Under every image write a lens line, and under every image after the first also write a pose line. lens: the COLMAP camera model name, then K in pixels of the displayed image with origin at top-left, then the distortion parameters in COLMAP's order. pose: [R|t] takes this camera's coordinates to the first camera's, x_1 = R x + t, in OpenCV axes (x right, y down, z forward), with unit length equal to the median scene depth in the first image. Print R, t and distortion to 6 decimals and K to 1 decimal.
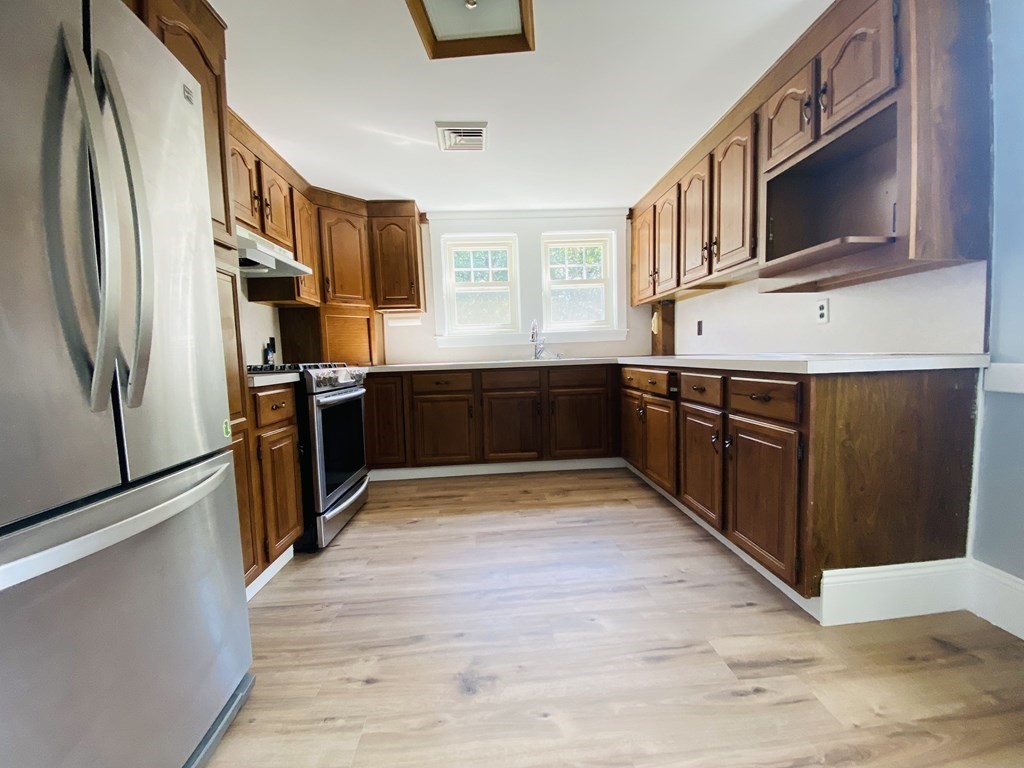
lens RADIAL K [[415.4, 0, 514.1], [0, 415.4, 384.8], [0, 0, 1]] dist [0.029814, -0.024481]
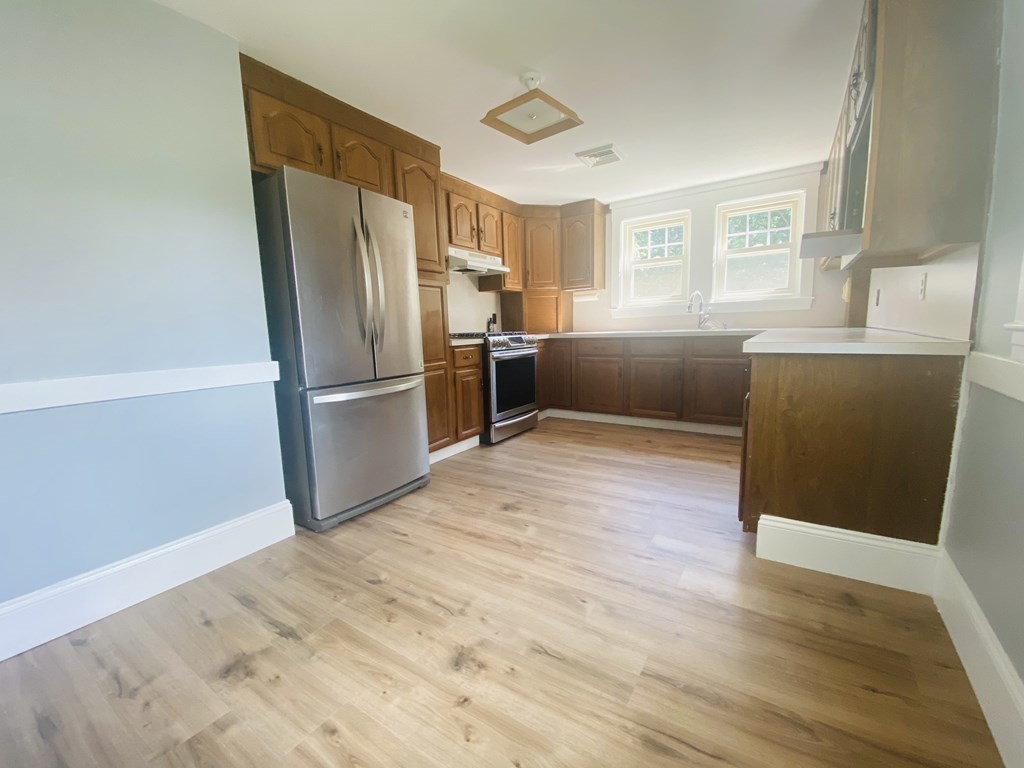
lens RADIAL K [[417.8, 0, 515.2], [0, 417.8, 386.1], [0, 0, 1]] dist [0.063146, -0.050674]
pose [[0.800251, 0.096279, -0.591886, 0.541868], [-0.041247, 0.993527, 0.105845, -0.019166], [0.598245, -0.060289, 0.799042, -0.253422]]
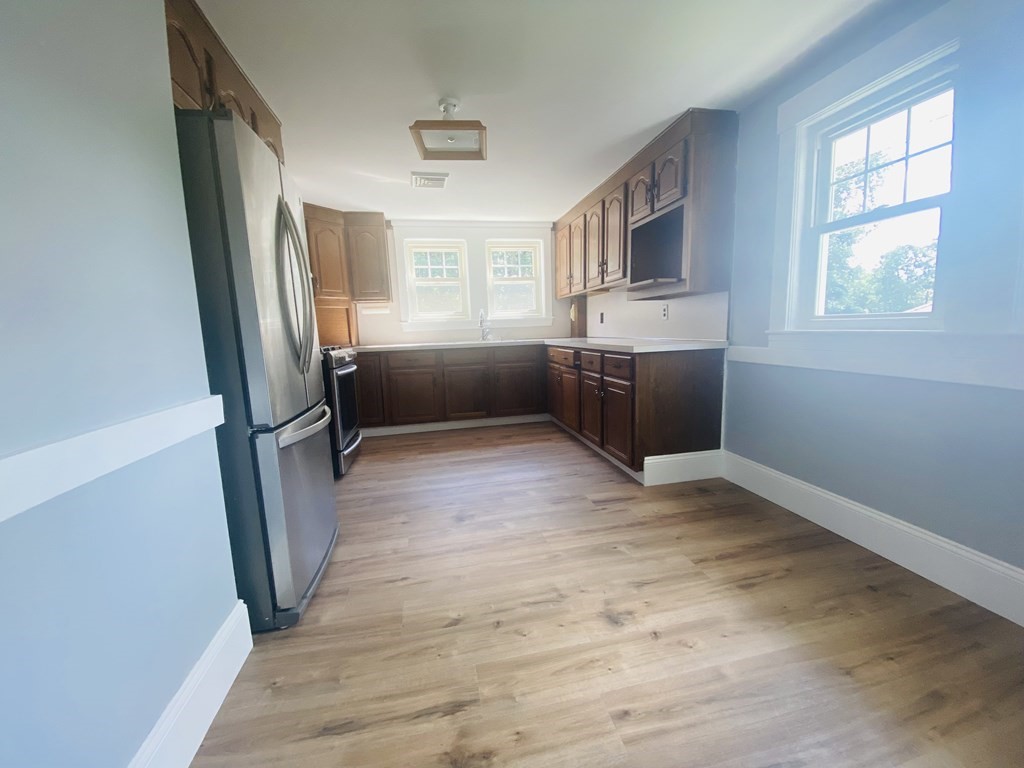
lens RADIAL K [[417.8, 0, 515.2], [0, 417.8, 386.1], [0, 0, 1]] dist [0.063146, -0.050674]
pose [[0.988829, -0.021413, 0.147506, -0.069724], [0.012531, 0.998066, 0.060885, 0.001174], [-0.148524, -0.058357, 0.987185, -0.480746]]
